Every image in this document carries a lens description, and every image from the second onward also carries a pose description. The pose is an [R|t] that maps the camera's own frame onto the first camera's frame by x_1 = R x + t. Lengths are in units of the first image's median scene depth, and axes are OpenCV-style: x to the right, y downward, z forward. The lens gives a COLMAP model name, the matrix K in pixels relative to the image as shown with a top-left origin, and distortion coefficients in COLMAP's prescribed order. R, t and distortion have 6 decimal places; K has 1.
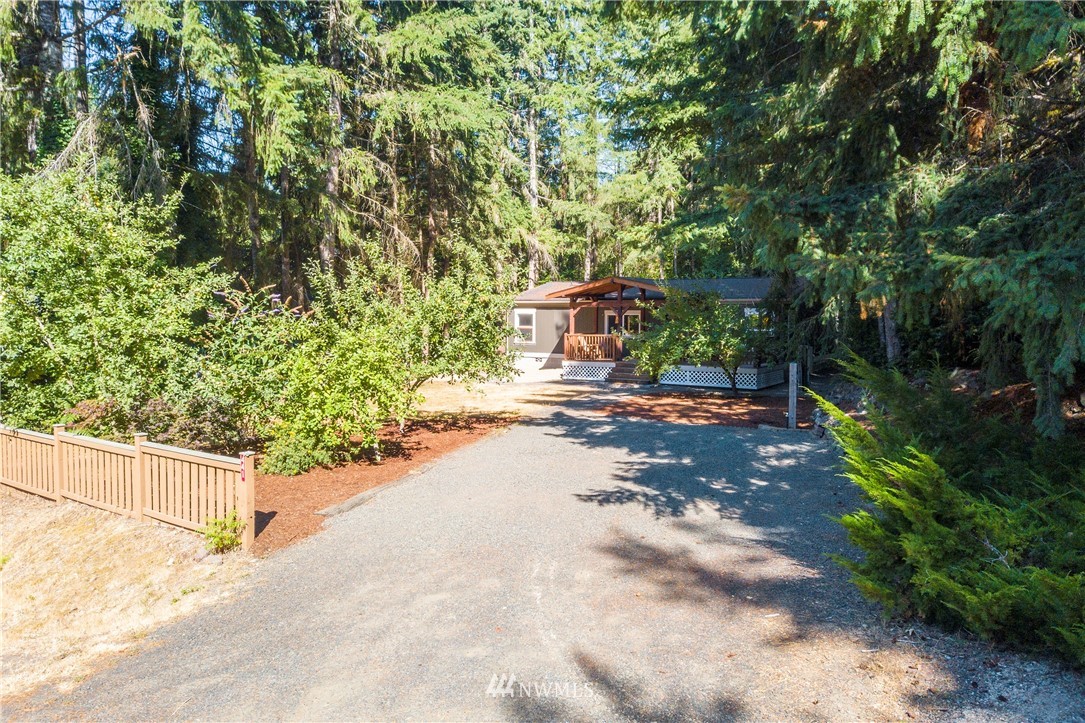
lens RADIAL K [[855.5, 0, 541.5], [0, 855.5, 361.1], [0, 0, 1]] dist [-0.001639, -0.005212]
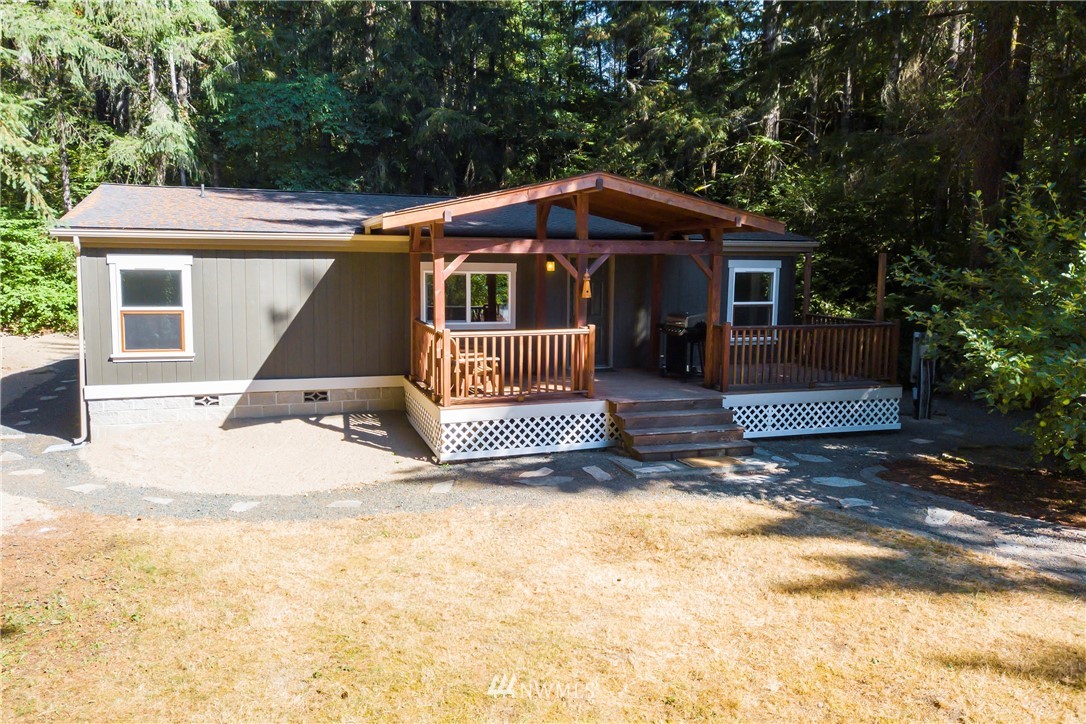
lens RADIAL K [[856.3, 0, 543.5], [0, 856.3, 361.0], [0, 0, 1]] dist [-0.001639, -0.005212]
pose [[0.605915, -0.082451, 0.791245, -0.198868], [0.038697, 0.996492, 0.074205, -0.038987], [-0.794587, -0.014343, 0.606980, 0.678243]]
